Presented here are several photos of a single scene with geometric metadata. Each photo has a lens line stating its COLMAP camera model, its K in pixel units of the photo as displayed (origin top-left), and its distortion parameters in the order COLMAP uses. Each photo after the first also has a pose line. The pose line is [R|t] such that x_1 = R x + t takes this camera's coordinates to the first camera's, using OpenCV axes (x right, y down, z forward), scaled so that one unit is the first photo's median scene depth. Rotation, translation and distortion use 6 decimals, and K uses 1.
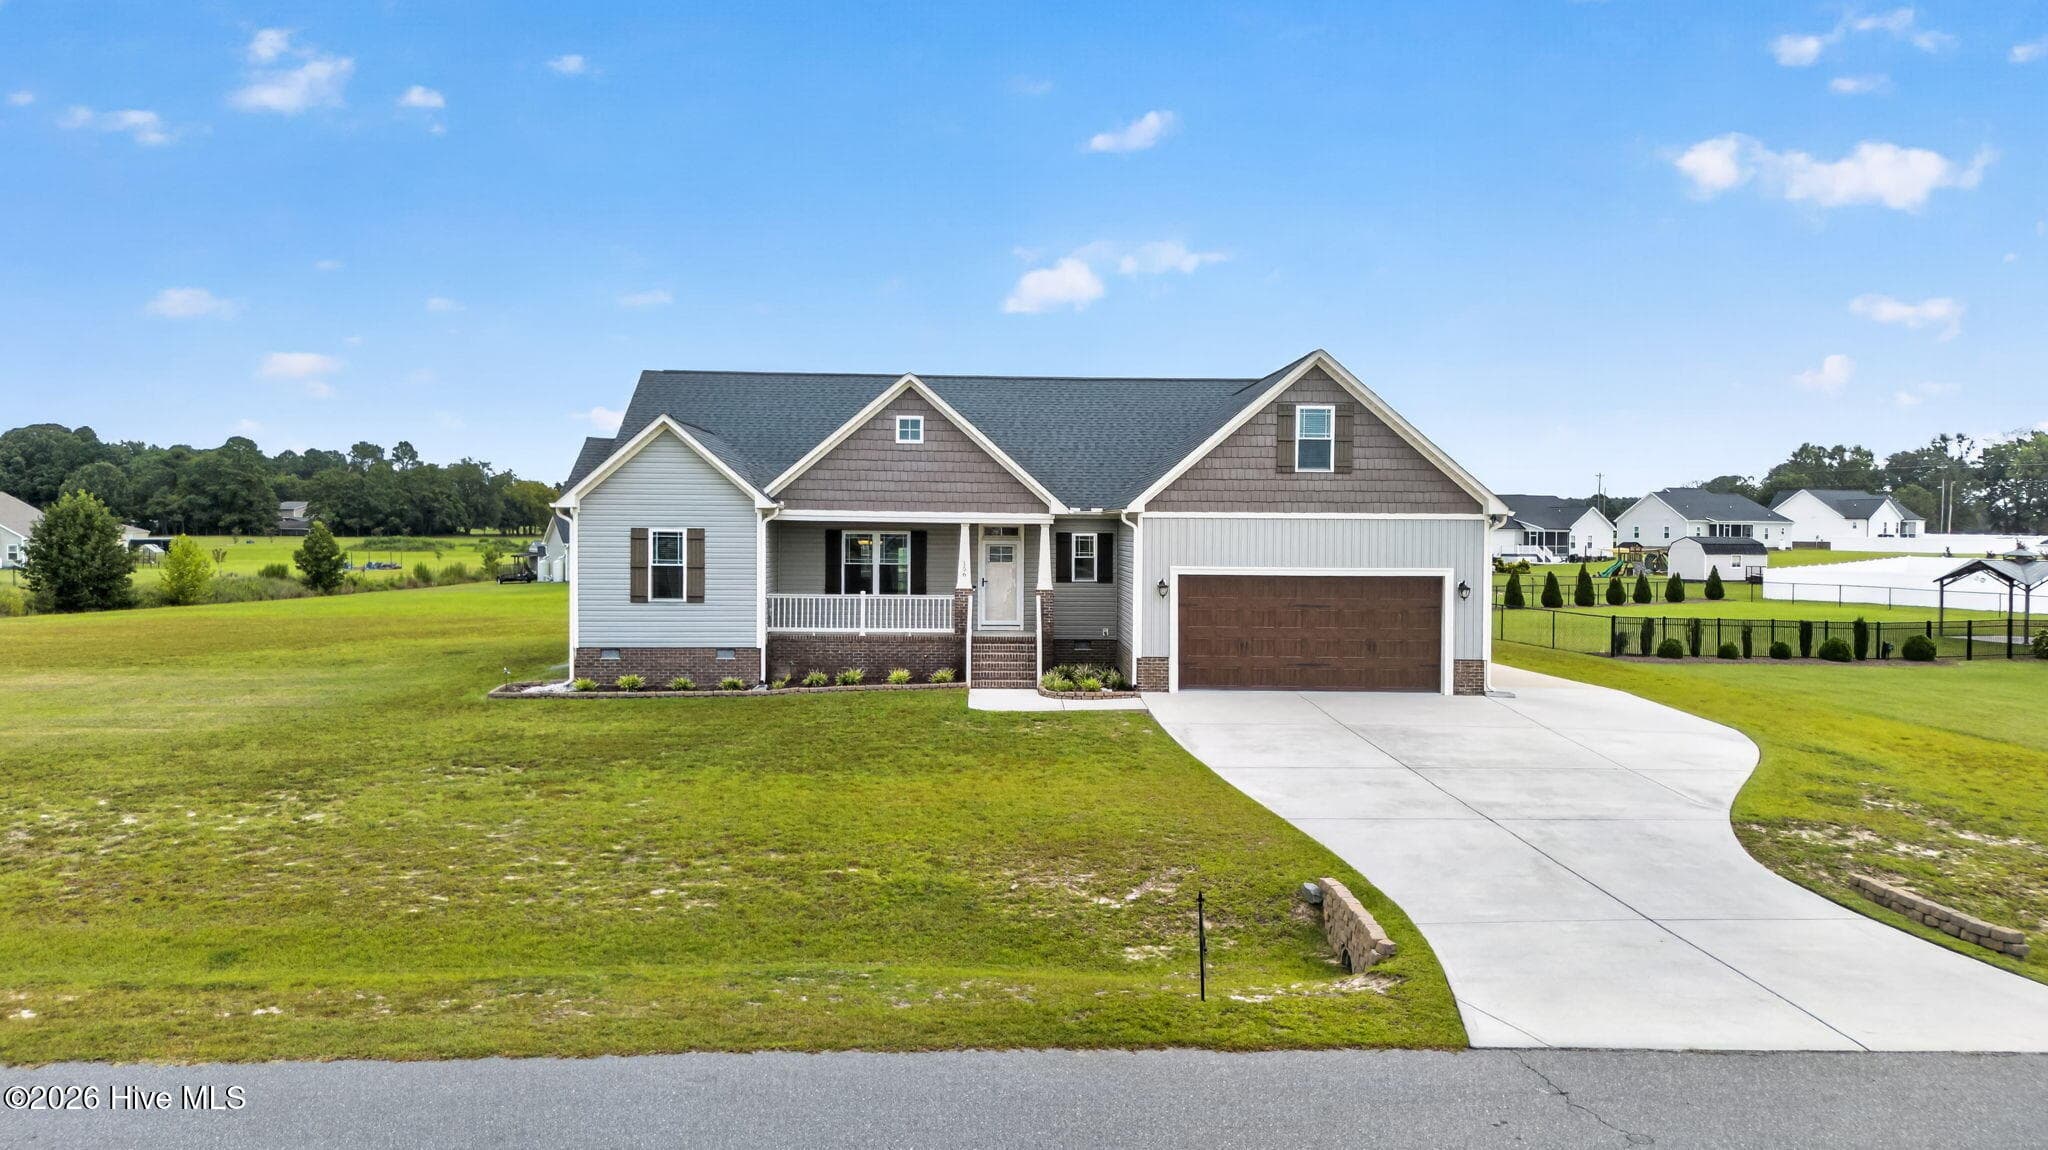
lens RADIAL K [[1538.4, 0, 1023.0], [0, 1538.4, 569.9], [0, 0, 1]] dist [0.036206, -0.004888]
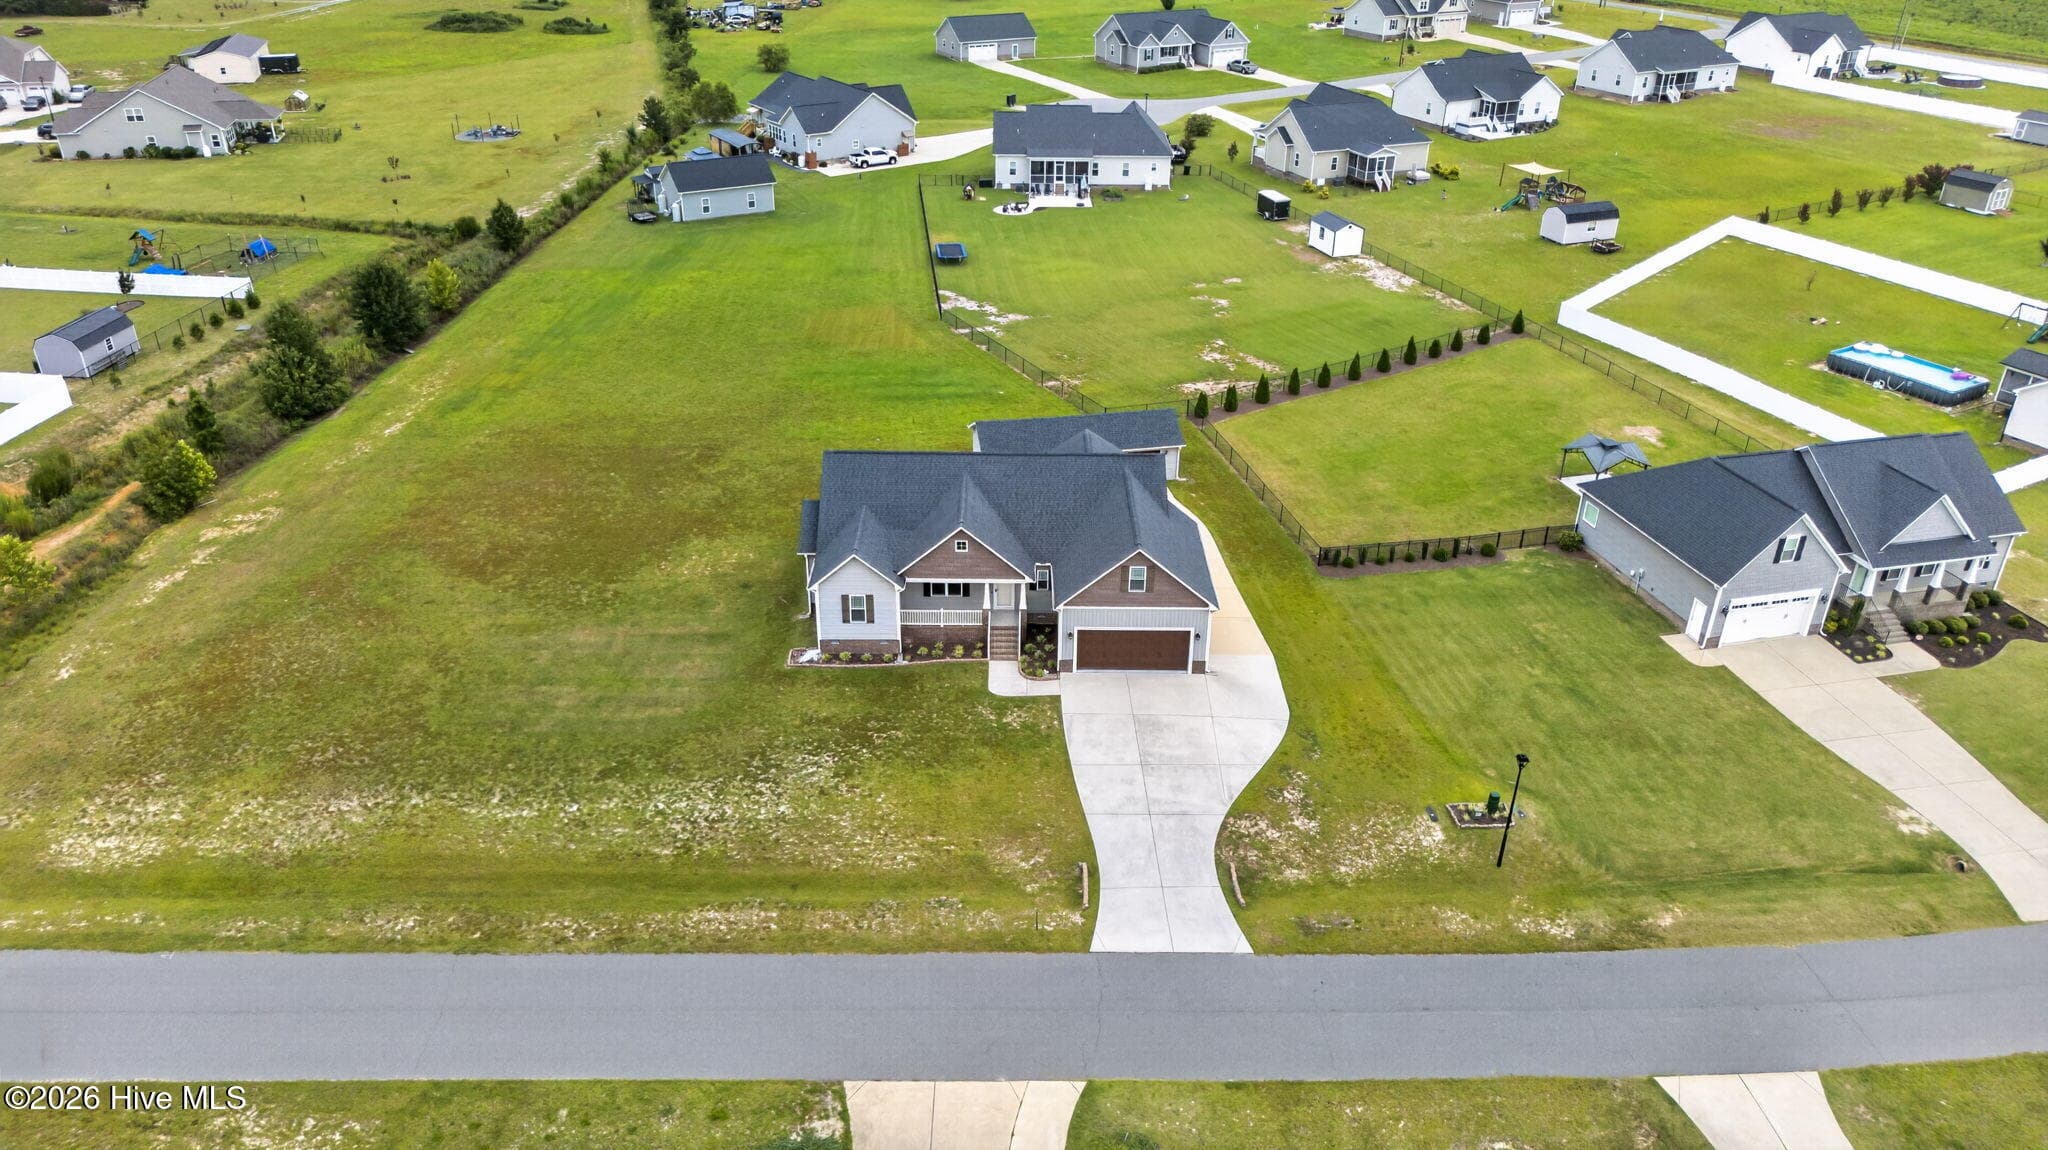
lens RADIAL K [[1538.4, 0, 1025.4], [0, 1538.4, 575.3], [0, 0, 1]] dist [0.036206, -0.004888]
pose [[0.999714, 0.017024, -0.016808, 0.055570], [-0.008116, 0.902256, 0.431124, -1.009284], [0.022505, -0.430865, 0.902136, -1.013995]]
